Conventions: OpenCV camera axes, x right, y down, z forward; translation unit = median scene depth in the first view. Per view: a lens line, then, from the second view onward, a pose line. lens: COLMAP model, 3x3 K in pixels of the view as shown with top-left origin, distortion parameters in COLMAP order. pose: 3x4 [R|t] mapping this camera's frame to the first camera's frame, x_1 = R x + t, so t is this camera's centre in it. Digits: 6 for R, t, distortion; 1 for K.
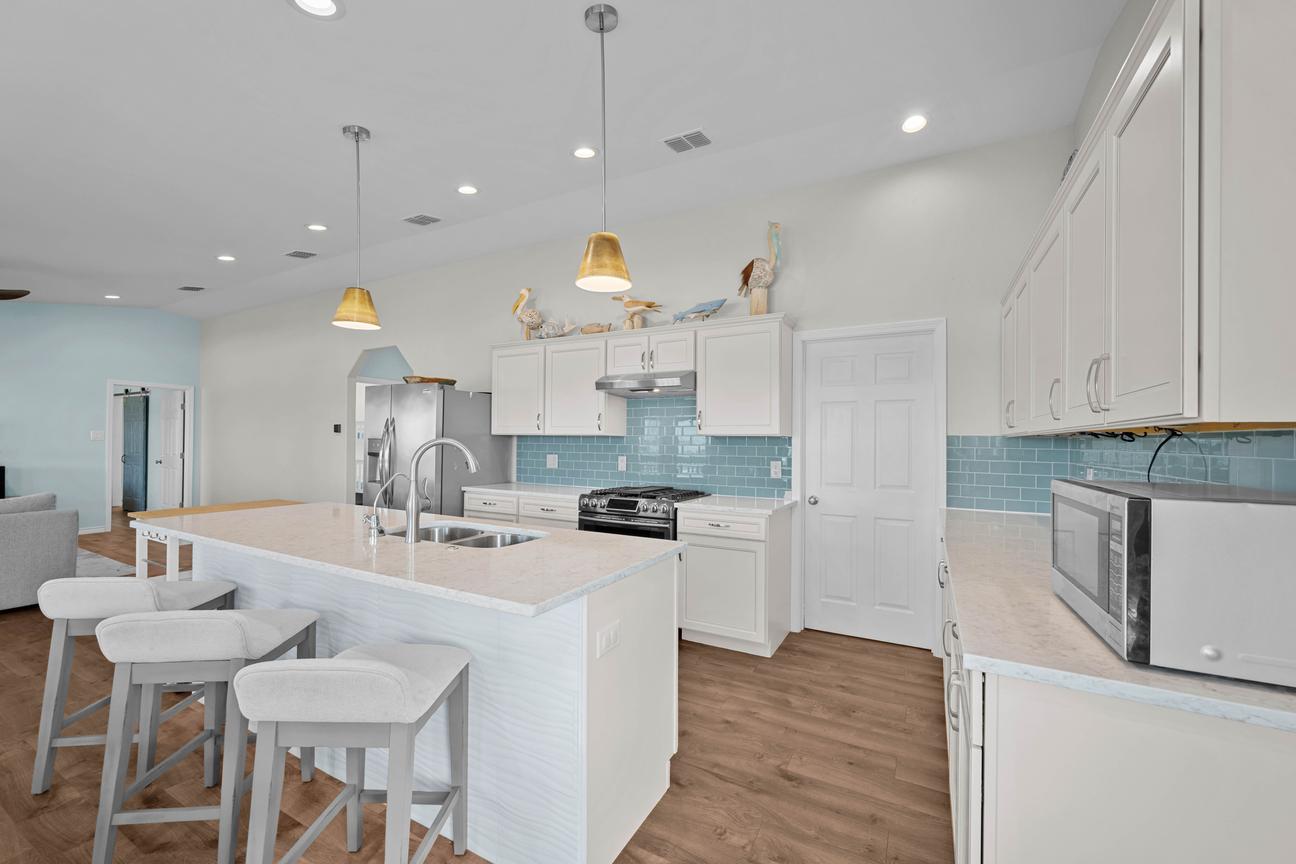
lens RADIAL K [[514.0, 0, 659.5], [0, 514.0, 434.1], [0, 0, 1]] dist [-0.001955, 0.000382]
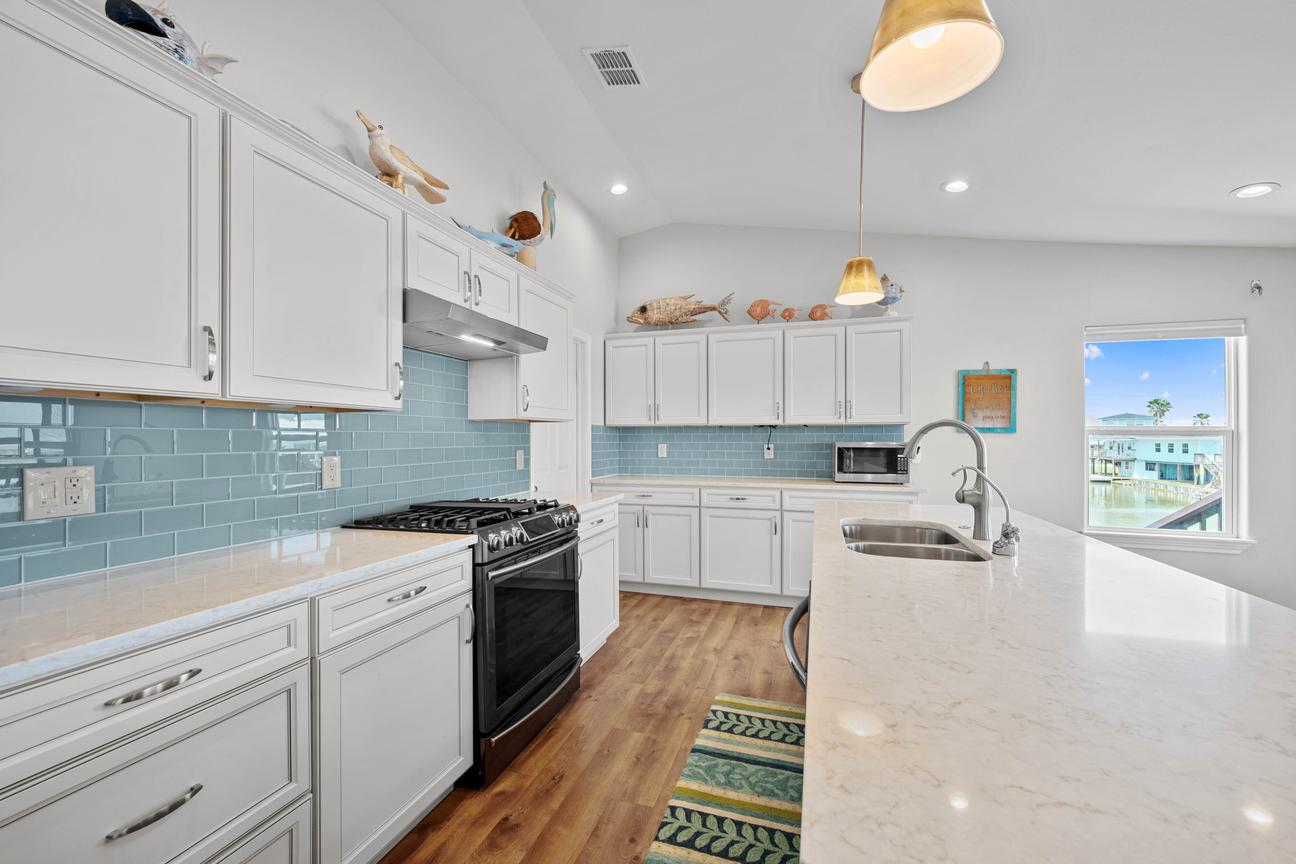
lens RADIAL K [[514.0, 0, 651.2], [0, 514.0, 435.8], [0, 0, 1]] dist [-0.001955, 0.000382]
pose [[-0.180912, -0.004122, 0.983491, -0.679883], [-0.013834, 0.999903, 0.001646, 0.023423], [-0.983402, -0.013308, -0.180952, 0.945030]]
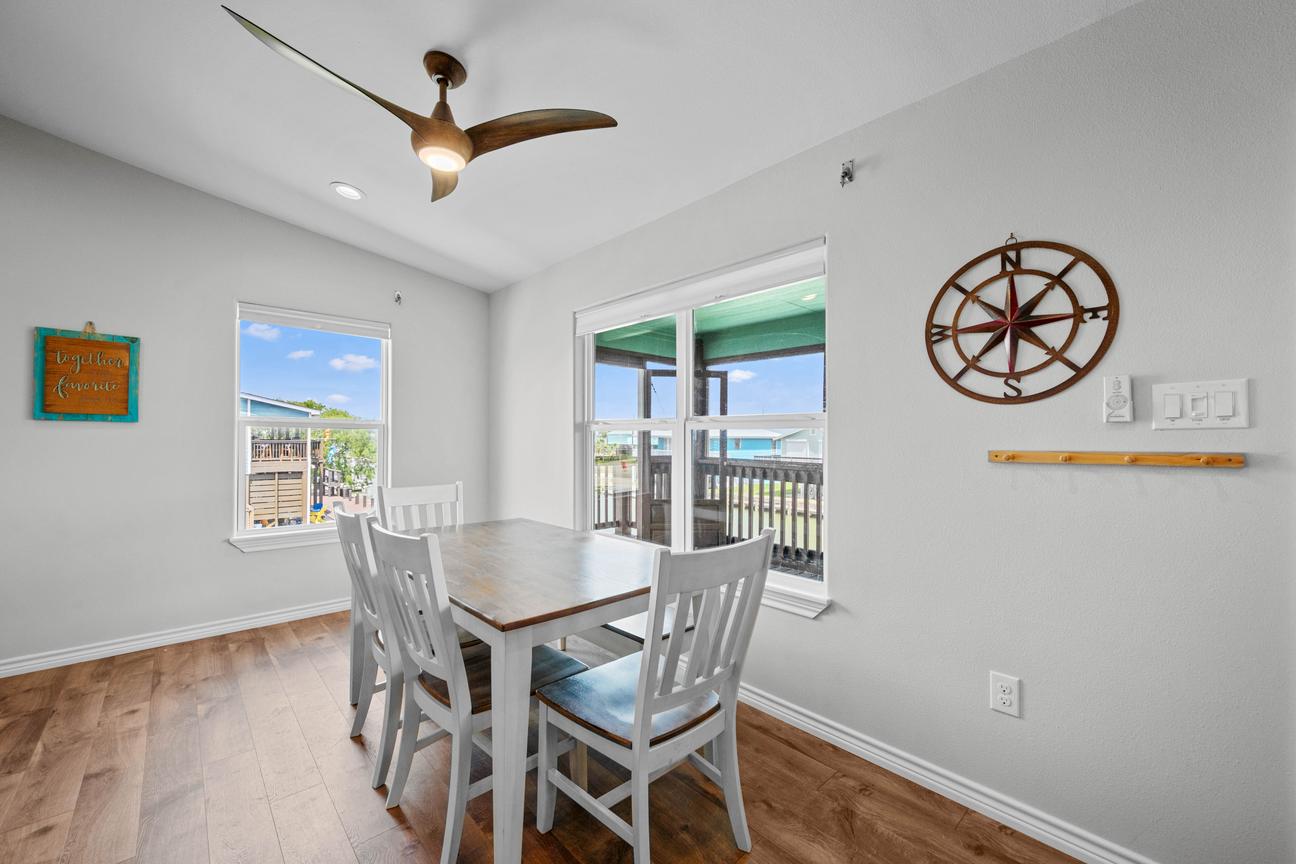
lens RADIAL K [[514.0, 0, 654.7], [0, 514.0, 439.5], [0, 0, 1]] dist [-0.001955, 0.000382]
pose [[-0.947658, -0.013652, 0.318996, -0.795232], [-0.016980, 0.999827, -0.007655, 0.028485], [-0.318836, -0.012671, -0.947725, 0.518065]]
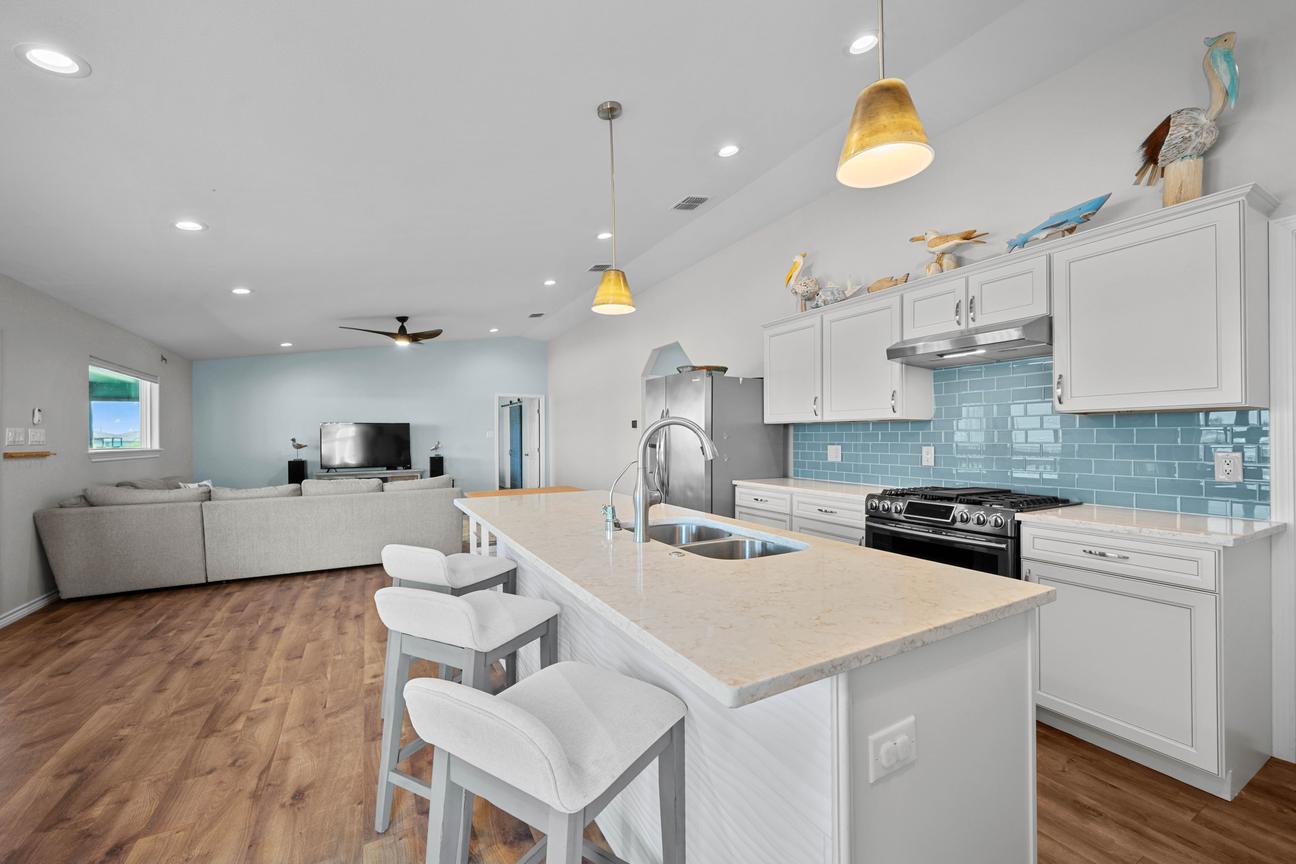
lens RADIAL K [[514.0, 0, 651.9], [0, 514.0, 438.3], [0, 0, 1]] dist [-0.001955, 0.000382]
pose [[0.840426, -0.012683, -0.541778, -0.004917], [0.020009, 0.999771, 0.007634, 0.020036], [0.541557, -0.017256, 0.840487, 0.169066]]
